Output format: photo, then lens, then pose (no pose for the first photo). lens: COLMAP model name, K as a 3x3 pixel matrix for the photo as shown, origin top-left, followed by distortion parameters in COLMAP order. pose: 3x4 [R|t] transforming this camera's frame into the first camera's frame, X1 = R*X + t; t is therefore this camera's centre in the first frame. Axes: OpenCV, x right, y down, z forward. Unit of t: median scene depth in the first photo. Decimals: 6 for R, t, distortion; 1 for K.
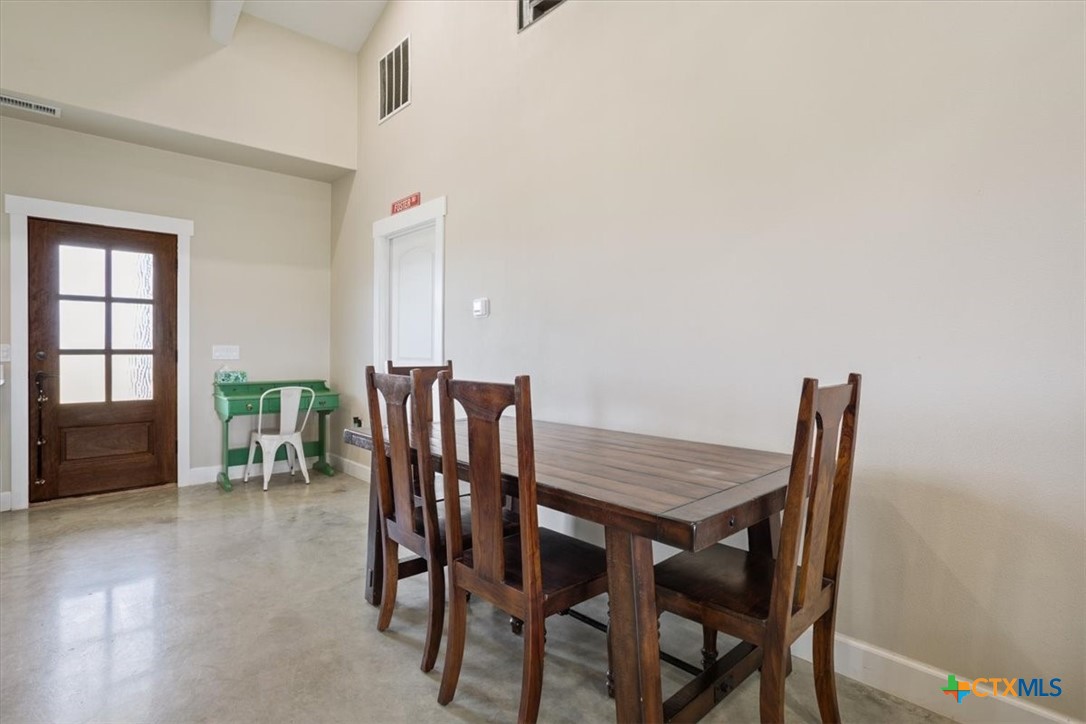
lens RADIAL K [[534.3, 0, 543.3], [0, 534.3, 346.3], [0, 0, 1]] dist [-0.034986, 0.017309]
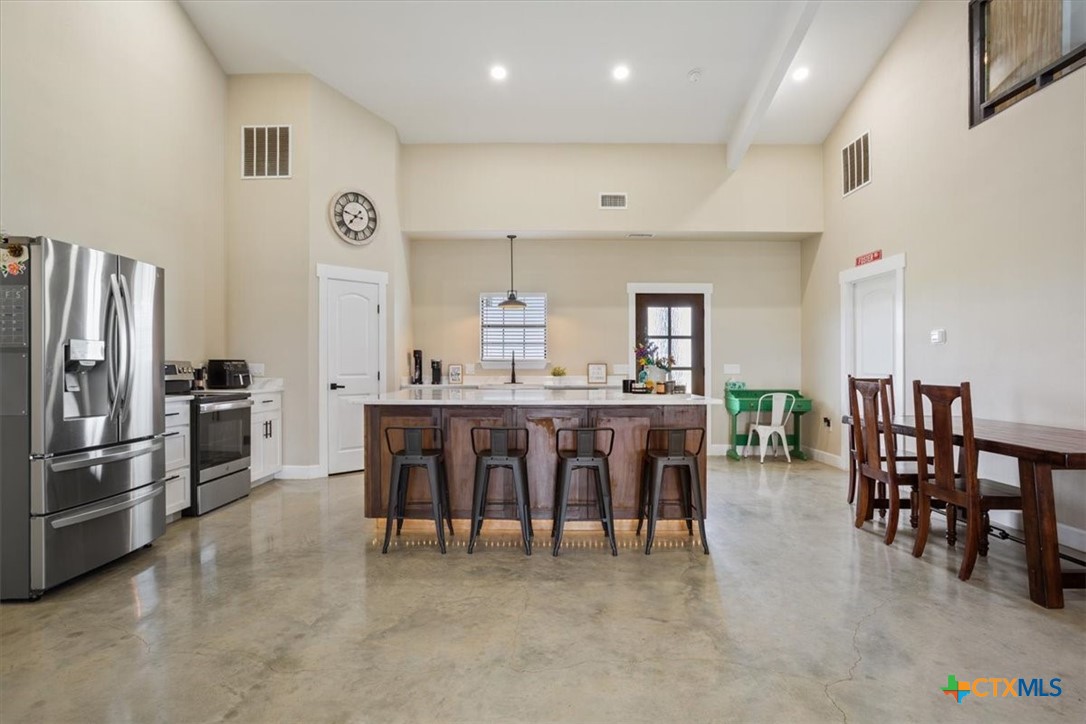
lens RADIAL K [[552.3, 0, 543.0], [0, 552.3, 362.0], [0, 0, 1]] dist [-0.072823, 0.045919]
pose [[0.735449, -0.004049, -0.677568, 0.056959], [0.003546, 0.999991, -0.002127, -0.007902], [0.677571, -0.000838, 0.735457, -0.548253]]
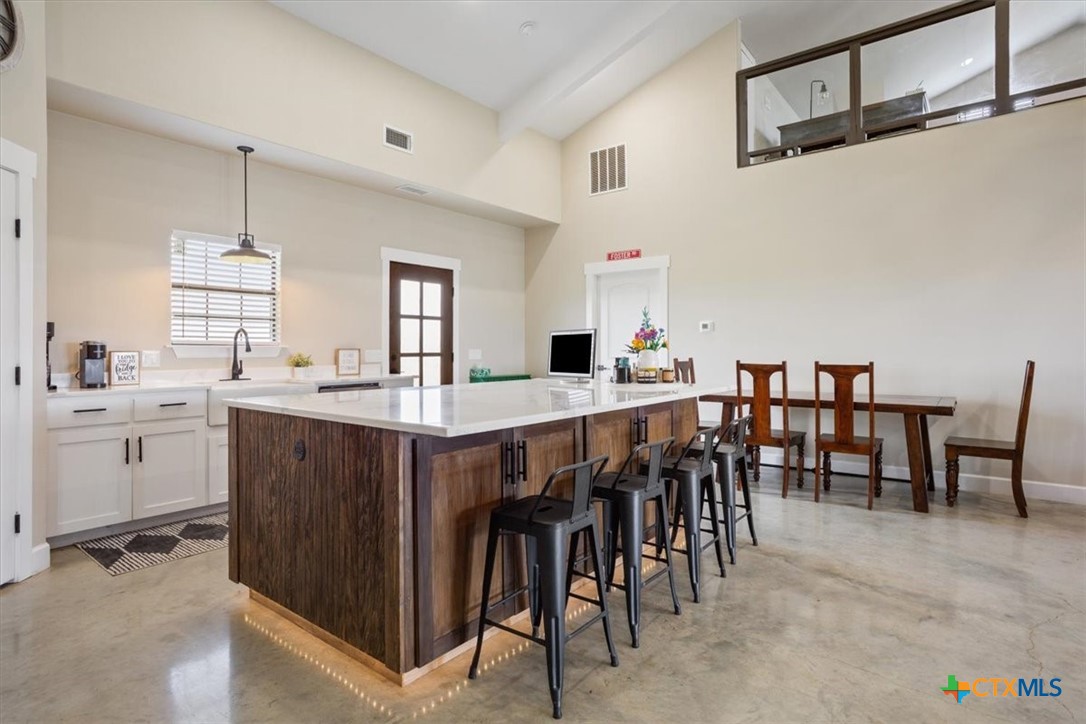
lens RADIAL K [[566.4, 0, 548.6], [0, 566.4, 336.6], [0, 0, 1]] dist [-0.016010, 0.000200]
pose [[0.986457, 0.000057, 0.164018, -0.733613], [0.002917, 0.999836, -0.017893, -0.009280], [-0.163992, 0.018129, 0.986295, -0.540891]]
